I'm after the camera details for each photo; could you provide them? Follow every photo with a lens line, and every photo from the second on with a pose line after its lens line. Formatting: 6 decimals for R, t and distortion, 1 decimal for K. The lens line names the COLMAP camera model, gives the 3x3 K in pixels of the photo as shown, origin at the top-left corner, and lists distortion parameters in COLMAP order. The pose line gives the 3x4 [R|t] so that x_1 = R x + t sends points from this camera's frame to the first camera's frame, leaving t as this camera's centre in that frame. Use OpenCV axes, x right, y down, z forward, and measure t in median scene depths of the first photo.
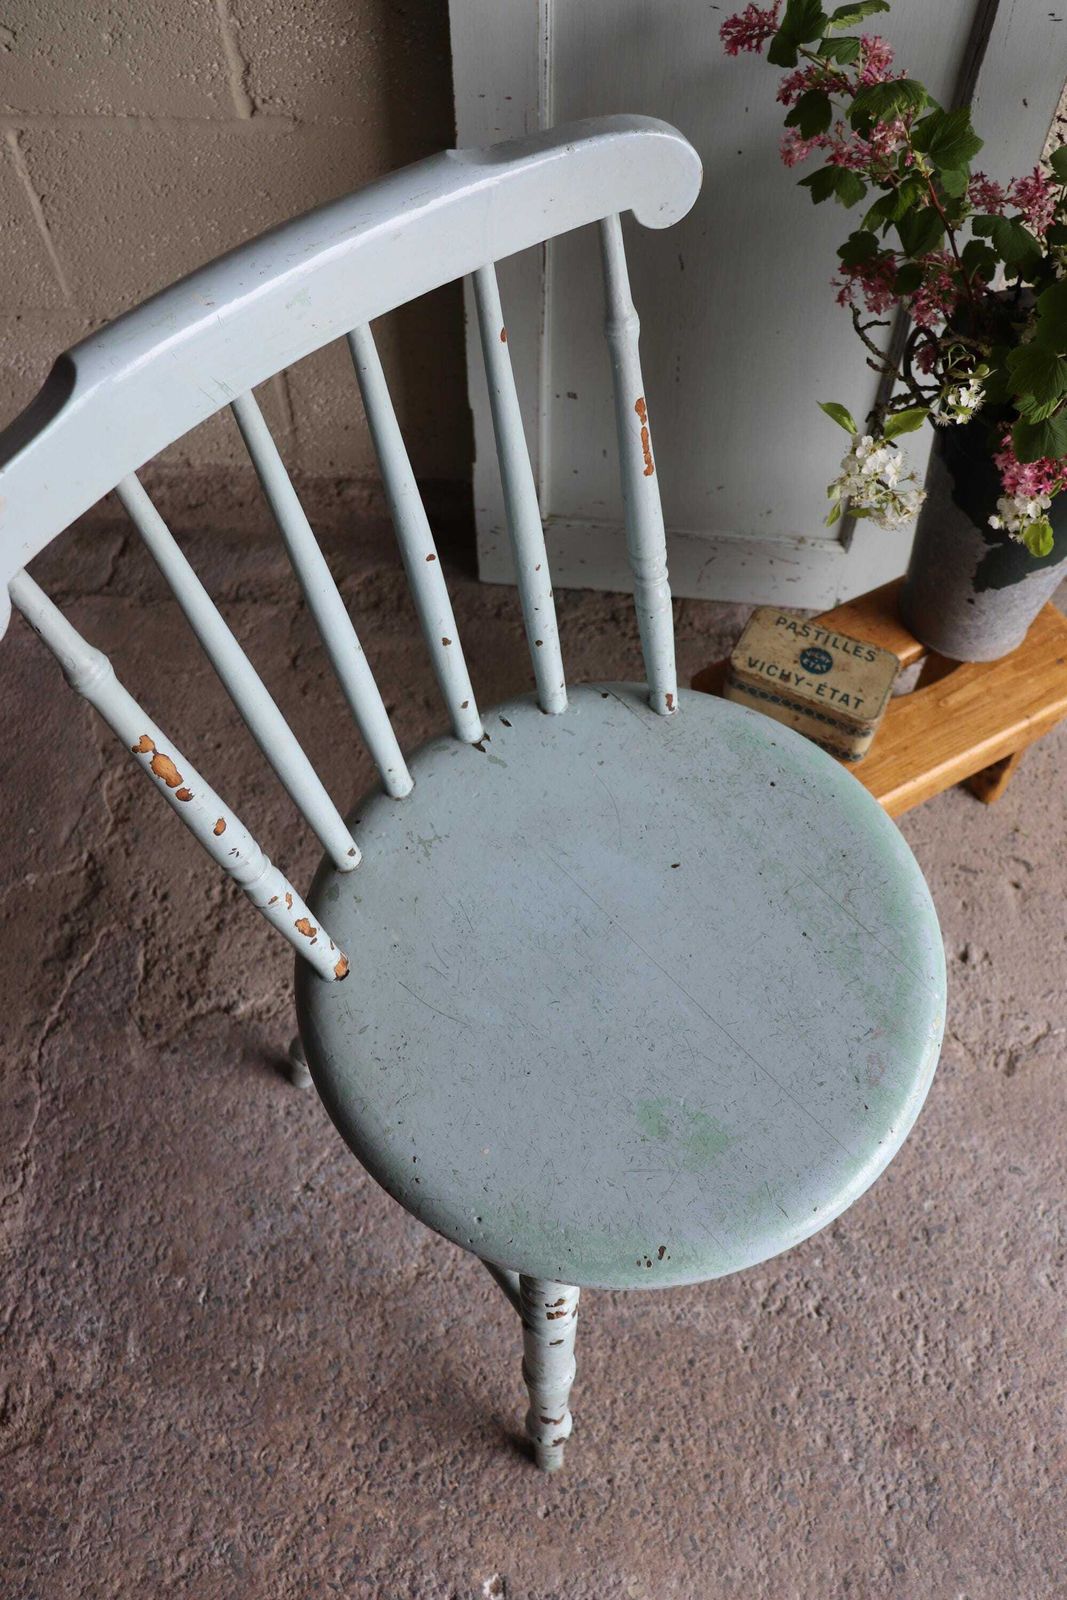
lens RADIAL K [[1310.9, 0, 540.8], [0, 1310.9, 797.7], [0, 0, 1]] dist [-0.173803, 0.152827]
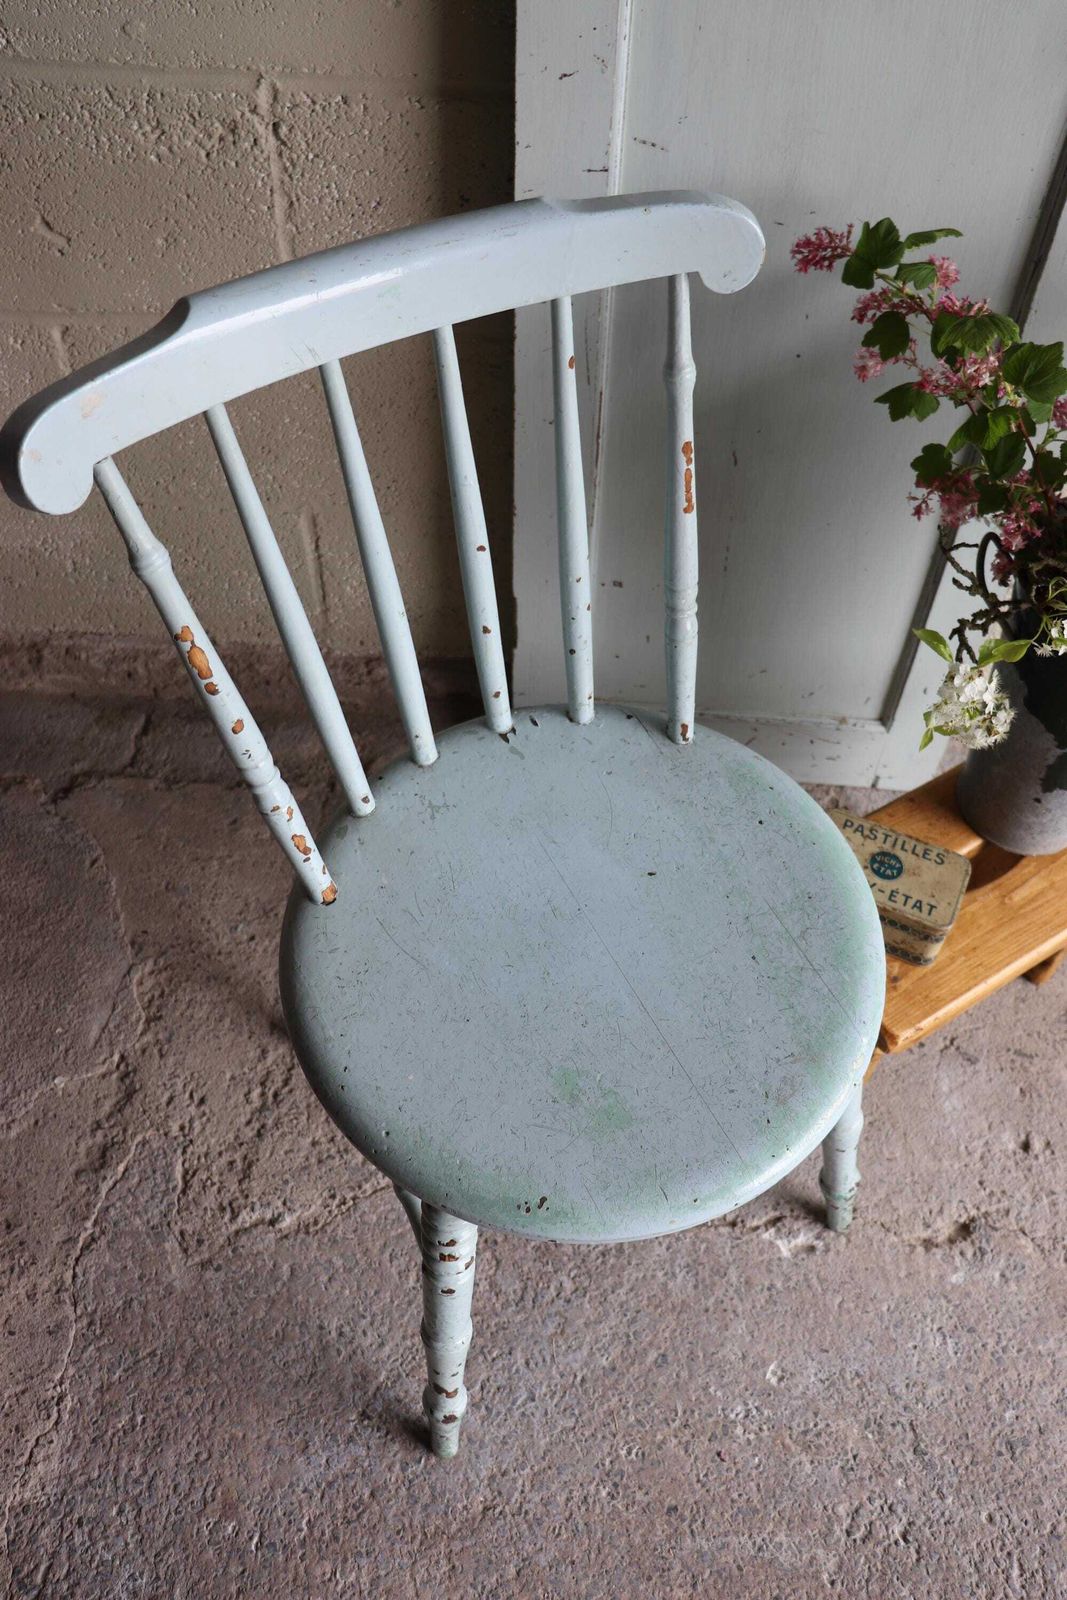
lens RADIAL K [[1310.9, 0, 546.2], [0, 1310.9, 792.5], [0, 0, 1]] dist [-0.173803, 0.152827]
pose [[0.999395, -0.011841, 0.032696, -0.072896], [0.014682, 0.996006, -0.088070, -0.072890], [-0.031522, 0.088497, 0.995578, 0.023026]]
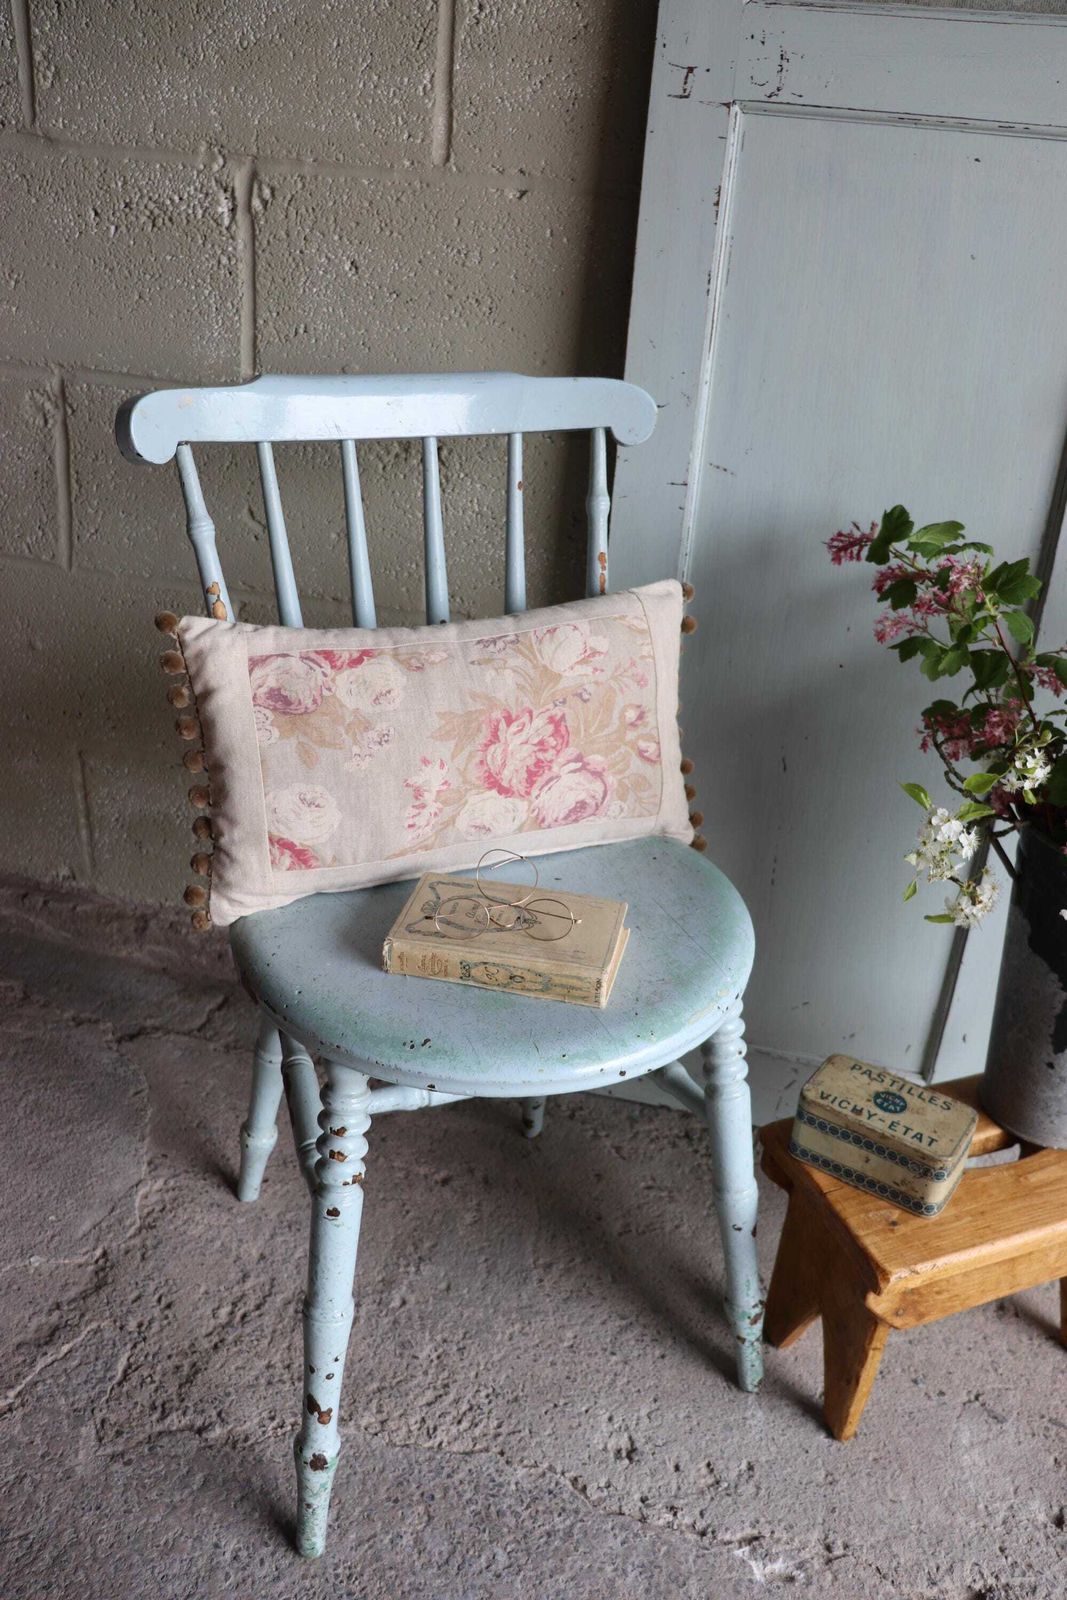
lens RADIAL K [[1310.9, 0, 547.7], [0, 1310.9, 795.9], [0, 0, 1]] dist [-0.173803, 0.152827]
pose [[0.986725, 0.124403, -0.104396, 0.028428], [-0.161252, 0.826899, -0.538735, 0.250455], [0.019305, 0.548417, 0.835982, 0.058049]]
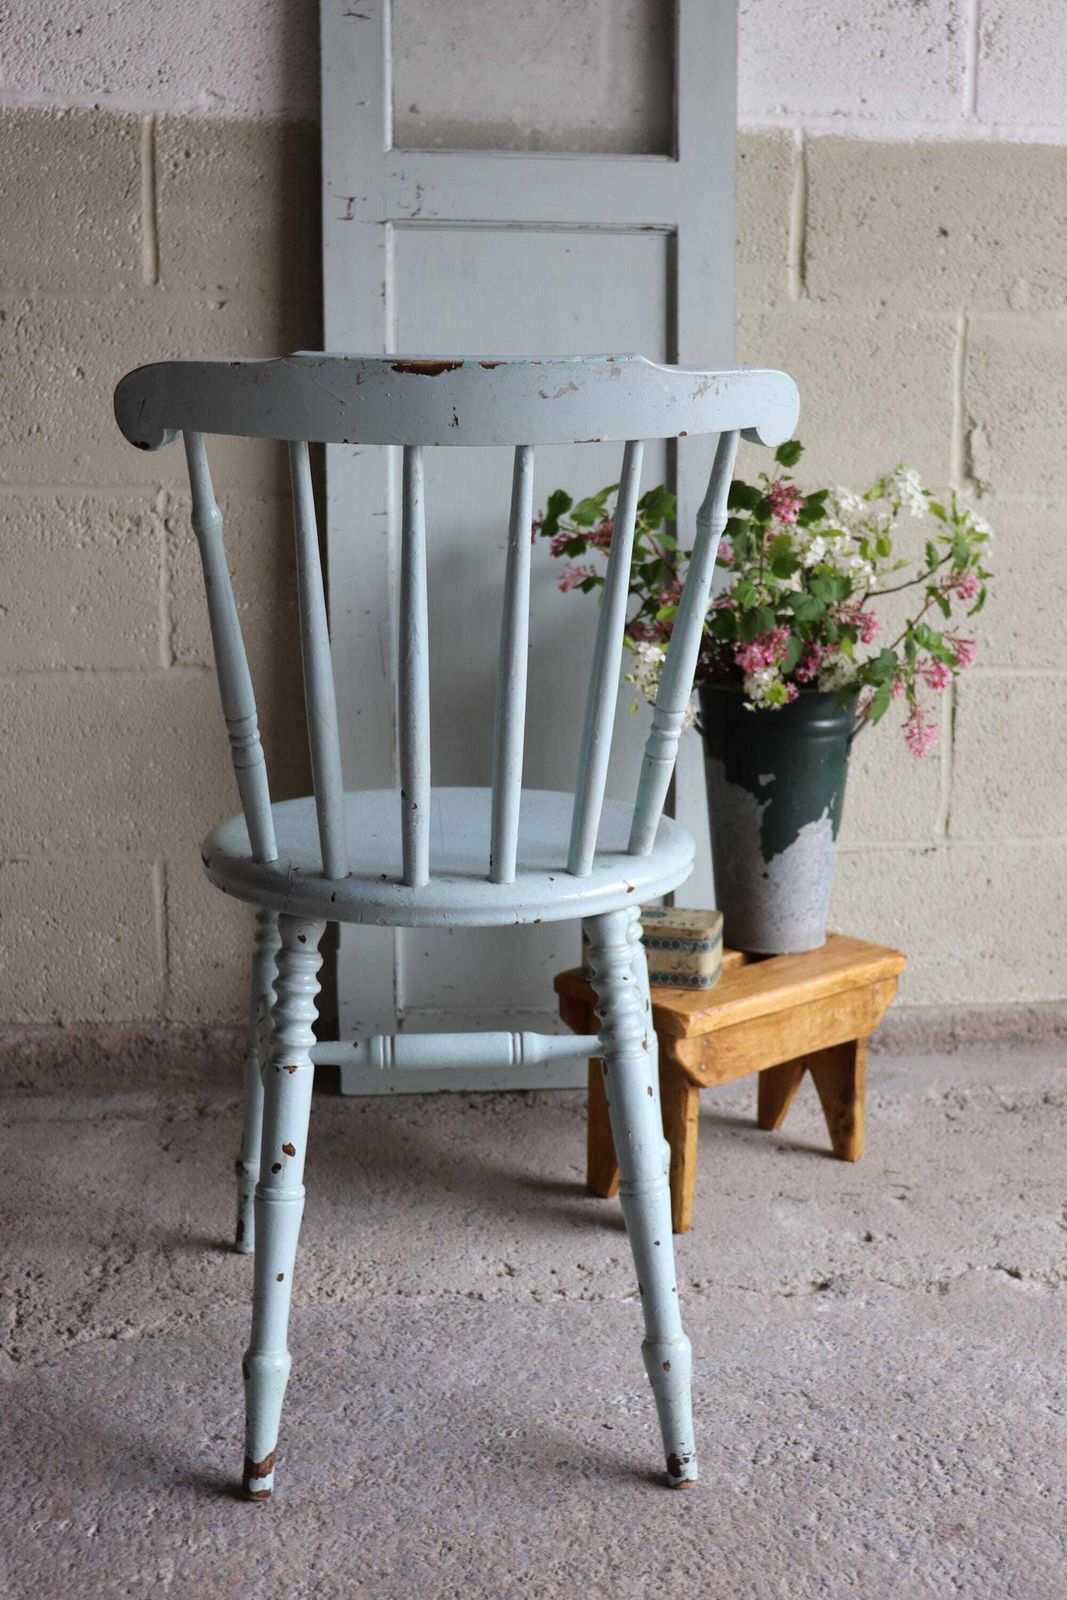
lens RADIAL K [[1552.4, 0, 539.0], [0, 1552.4, 790.2], [0, 0, 1]] dist [-0.068180, 0.000000]
pose [[0.983416, -0.032438, 0.178441, -0.139459], [0.155738, 0.655253, -0.739181, 0.824282], [-0.092946, 0.754712, 0.649438, -0.019498]]
